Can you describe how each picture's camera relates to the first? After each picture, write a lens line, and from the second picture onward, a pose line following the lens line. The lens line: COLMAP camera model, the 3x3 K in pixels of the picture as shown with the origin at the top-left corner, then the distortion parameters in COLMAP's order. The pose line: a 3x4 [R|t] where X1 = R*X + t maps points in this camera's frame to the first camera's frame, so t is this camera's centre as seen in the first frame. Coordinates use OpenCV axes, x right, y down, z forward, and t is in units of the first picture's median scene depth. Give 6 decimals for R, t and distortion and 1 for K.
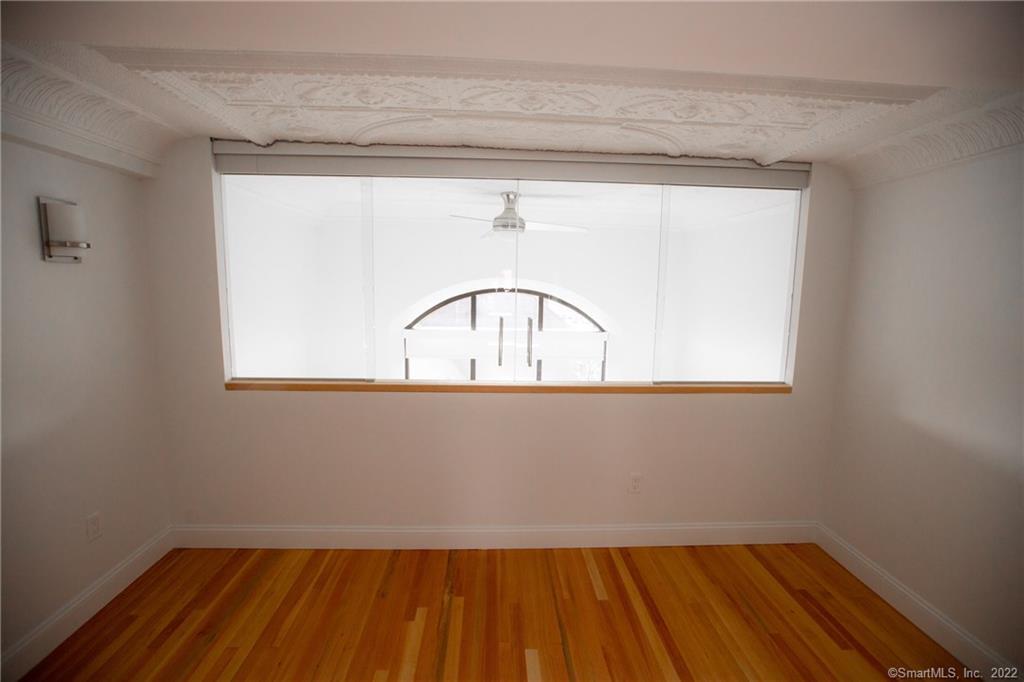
lens RADIAL K [[466.4, 0, 512.0], [0, 466.4, 341.0], [0, 0, 1]] dist [-0.036307, 0.001101]
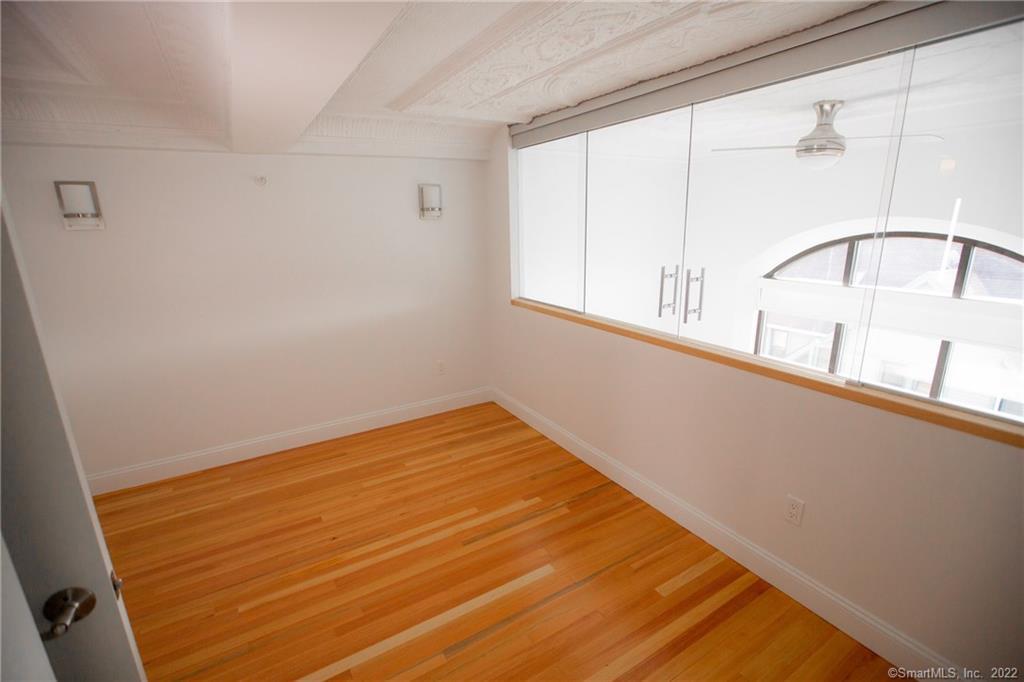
lens RADIAL K [[466.4, 0, 512.0], [0, 466.4, 341.0], [0, 0, 1]] dist [-0.036307, 0.001101]
pose [[0.467813, 0.196848, -0.861628, 0.642424], [-0.087706, 0.980410, 0.176366, -0.038827], [0.879465, -0.006937, 0.475913, 0.293120]]
